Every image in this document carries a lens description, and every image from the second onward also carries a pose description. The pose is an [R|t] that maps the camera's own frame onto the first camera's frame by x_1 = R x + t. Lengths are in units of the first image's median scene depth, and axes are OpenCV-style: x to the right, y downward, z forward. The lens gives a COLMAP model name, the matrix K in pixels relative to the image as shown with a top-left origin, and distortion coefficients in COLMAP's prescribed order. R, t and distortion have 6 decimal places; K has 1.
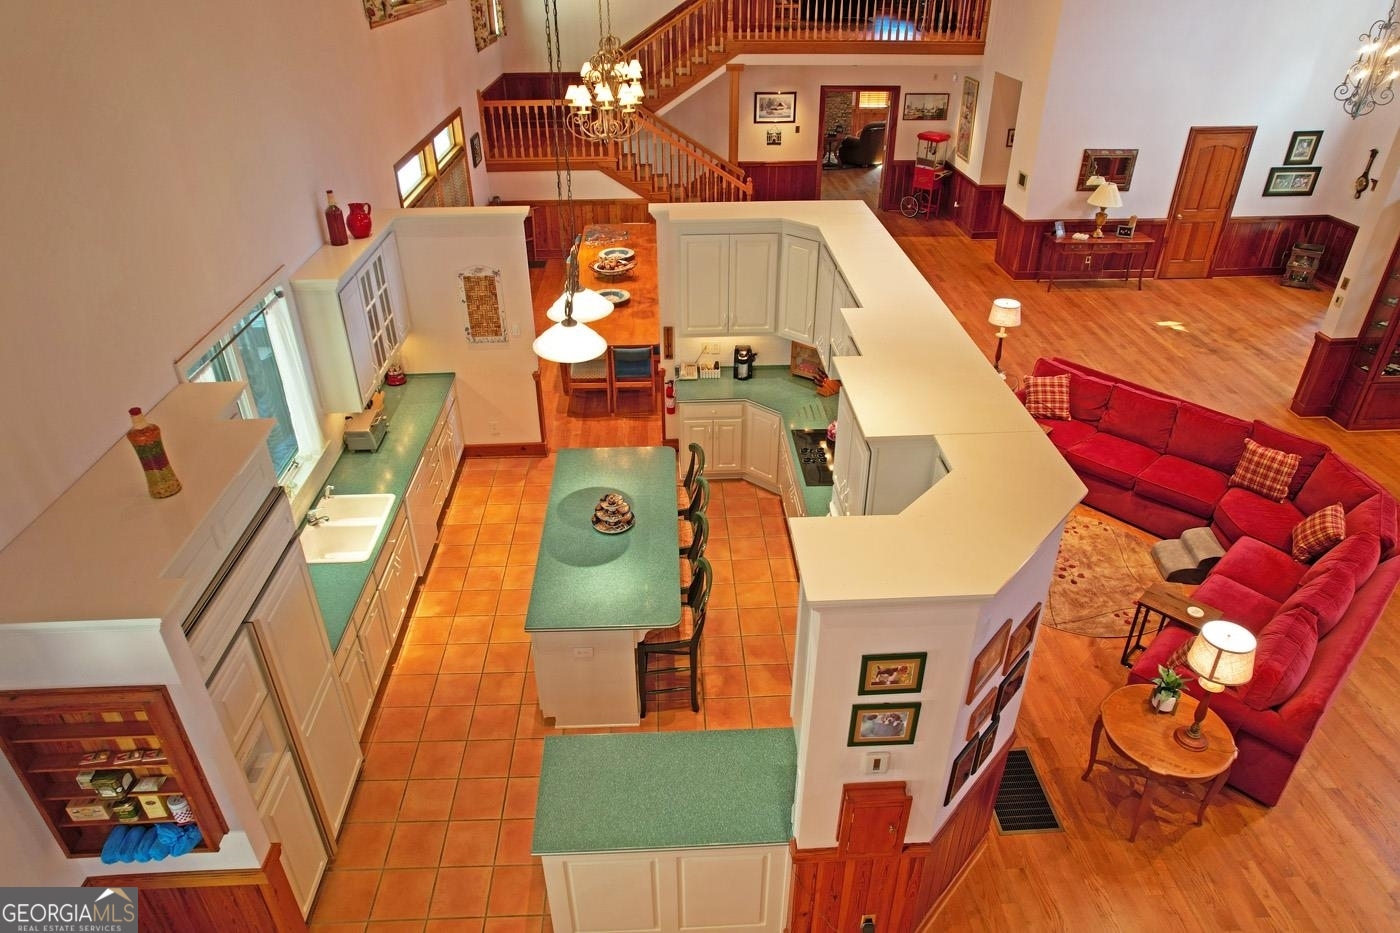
lens RADIAL K [[895.8, 0, 700.0], [0, 895.8, 466.5], [0, 0, 1]] dist [-0.062659, 0.048933]
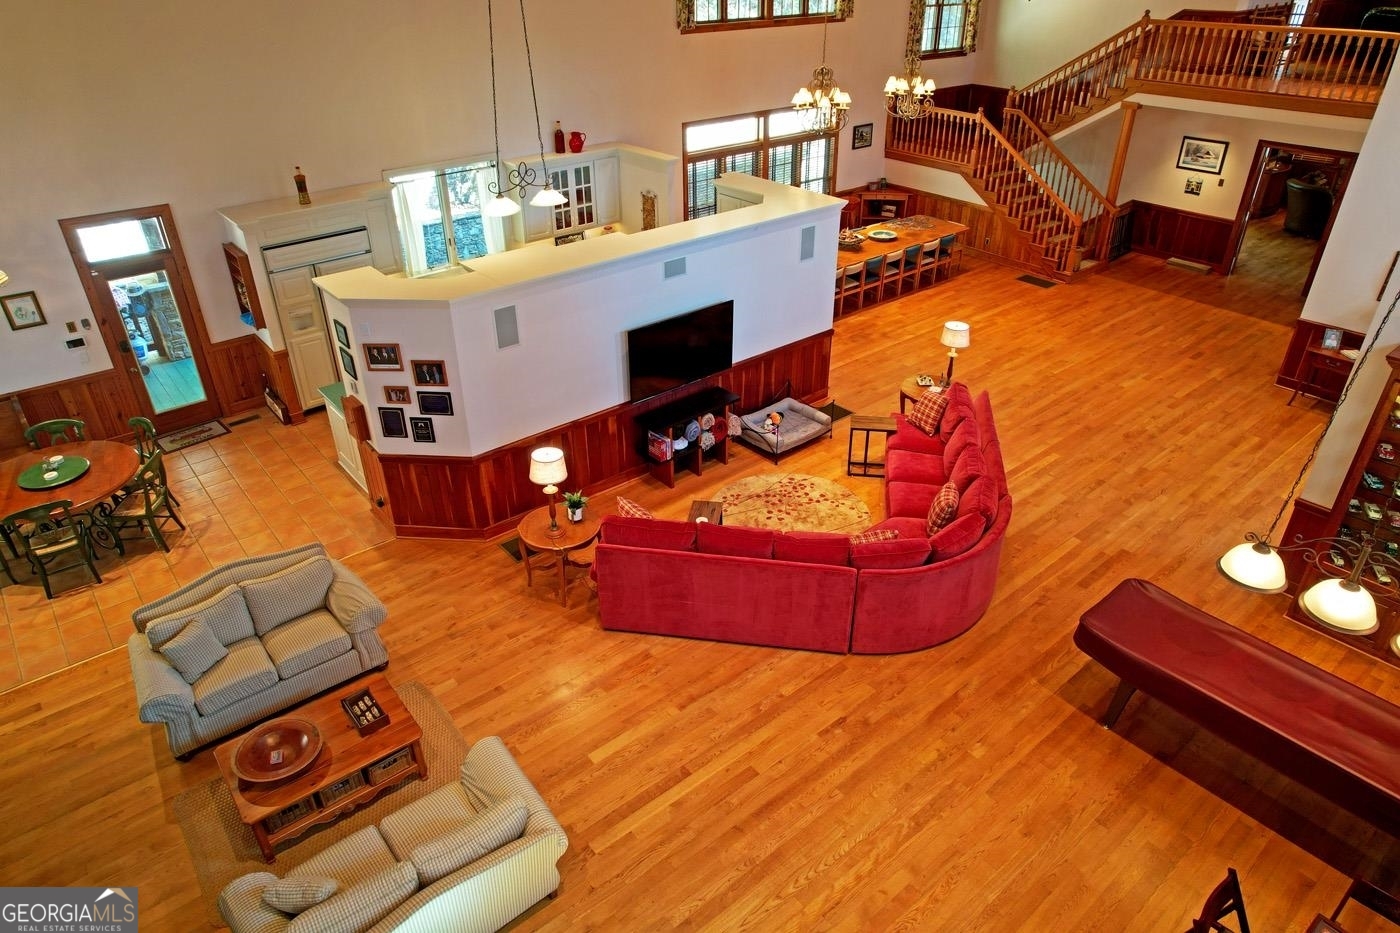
lens RADIAL K [[895.8, 0, 700.0], [0, 895.8, 466.5], [0, 0, 1]] dist [-0.062659, 0.048933]
pose [[0.608356, 0.409514, -0.679854, 0.611898], [-0.408516, 0.895984, 0.174148, -0.056992], [0.680454, 0.171788, 0.712370, 0.021809]]
